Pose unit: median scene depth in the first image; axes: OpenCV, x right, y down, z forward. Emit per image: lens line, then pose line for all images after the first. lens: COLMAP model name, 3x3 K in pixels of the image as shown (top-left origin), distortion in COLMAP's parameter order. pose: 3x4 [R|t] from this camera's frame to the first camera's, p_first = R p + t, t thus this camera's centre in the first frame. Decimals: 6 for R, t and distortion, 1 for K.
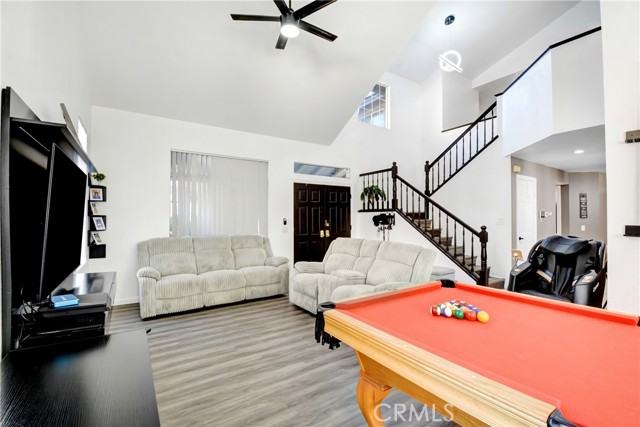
lens RADIAL K [[291.1, 0, 325.6], [0, 291.1, 212.7], [0, 0, 1]] dist [0.000009, -0.006892]
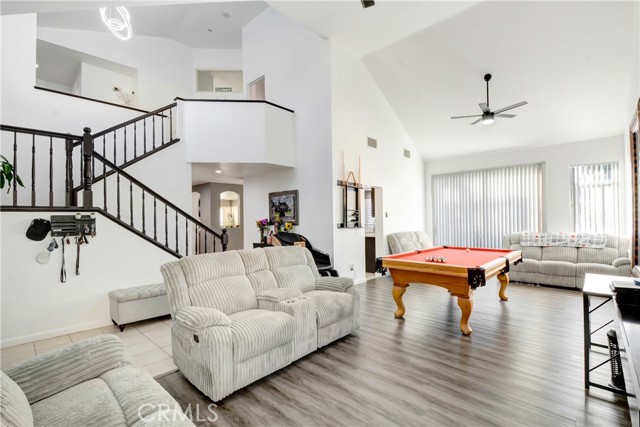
lens RADIAL K [[291.1, 0, 324.6], [0, 291.1, 219.2], [0, 0, 1]] dist [0.000009, -0.006892]
pose [[-0.218233, -0.000133, 0.975897, -0.454970], [-0.003603, 0.999993, -0.000669, 0.008941], [-0.975890, -0.003662, -0.218232, 0.681940]]
